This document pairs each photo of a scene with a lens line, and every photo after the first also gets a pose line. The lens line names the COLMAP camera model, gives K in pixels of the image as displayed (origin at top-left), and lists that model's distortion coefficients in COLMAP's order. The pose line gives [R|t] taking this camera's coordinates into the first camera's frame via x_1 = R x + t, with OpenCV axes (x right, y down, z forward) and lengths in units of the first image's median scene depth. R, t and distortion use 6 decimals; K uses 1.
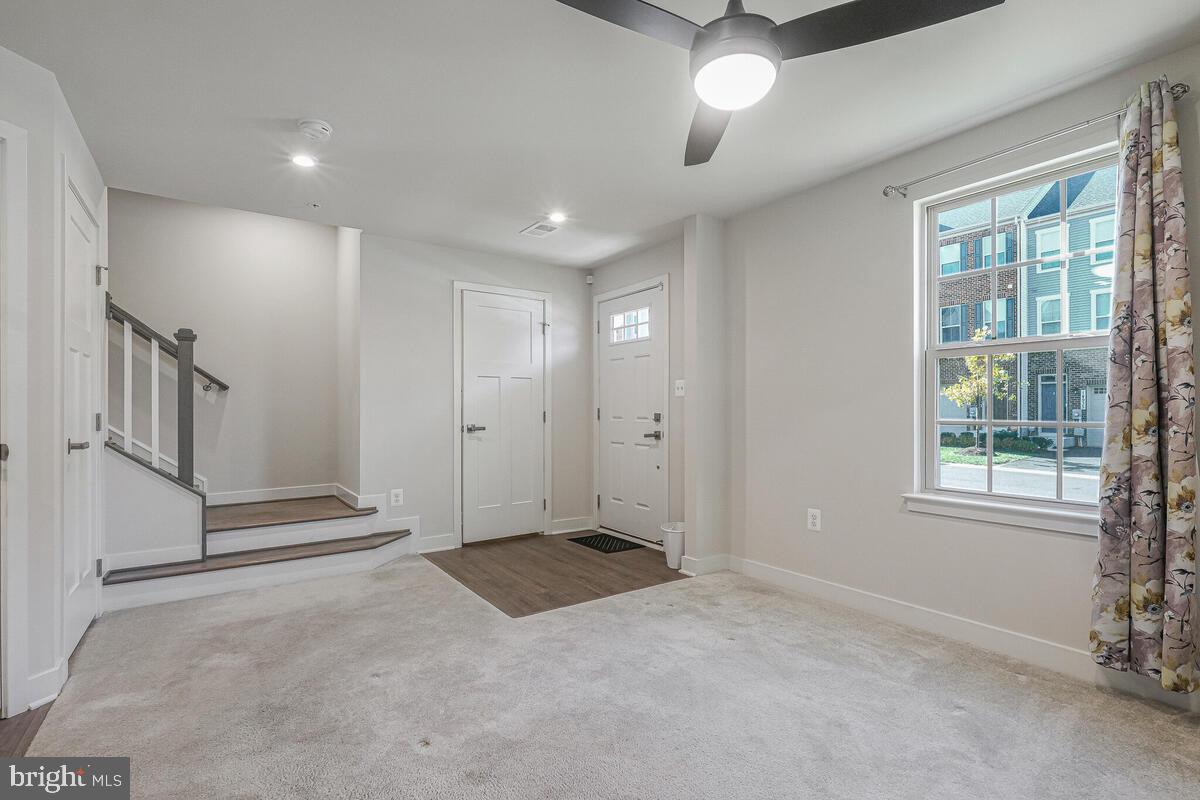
lens RADIAL K [[563.5, 0, 601.6], [0, 563.5, 404.8], [0, 0, 1]] dist [0.003041, 0.001052]
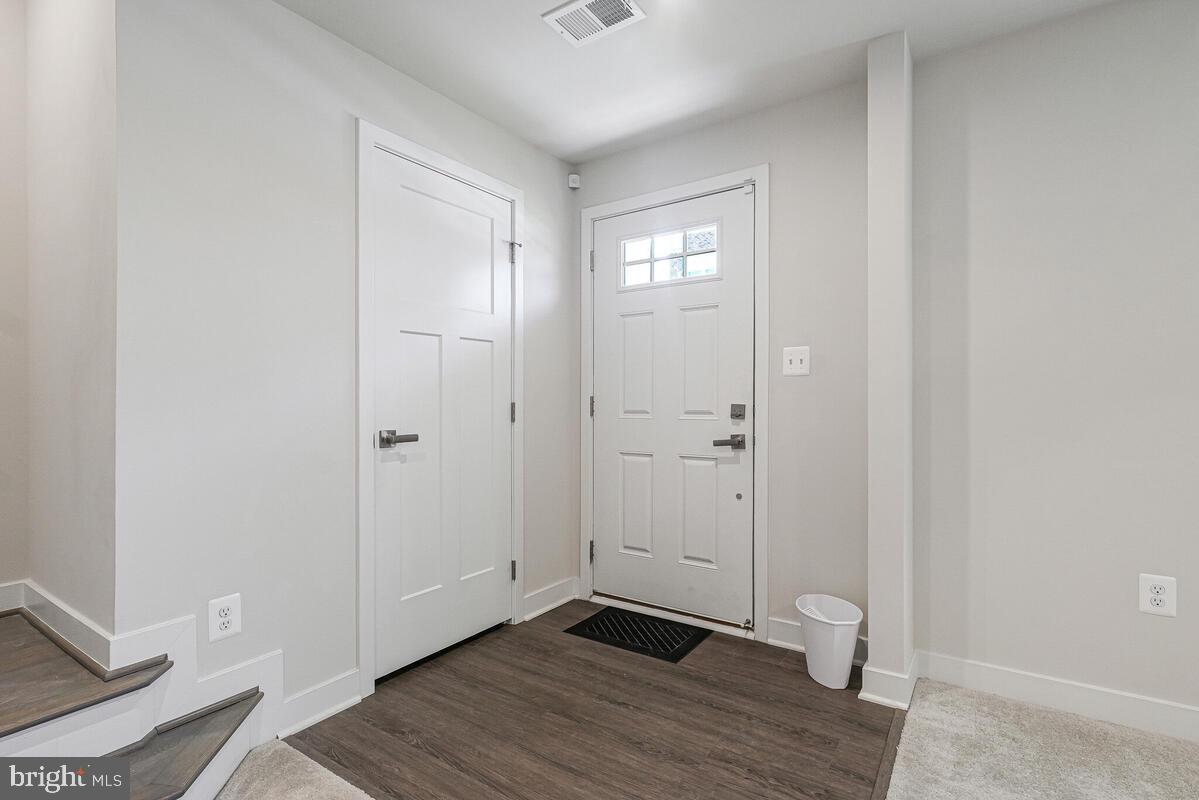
lens RADIAL K [[563.0, 0, 598.0], [0, 563.0, 400.1], [0, 0, 1]] dist [0.003041, 0.001052]
pose [[0.932427, -0.004570, 0.361329, -0.241901], [0.001760, 0.999966, 0.008104, 0.005319], [-0.361353, -0.006920, 0.932403, 0.491907]]
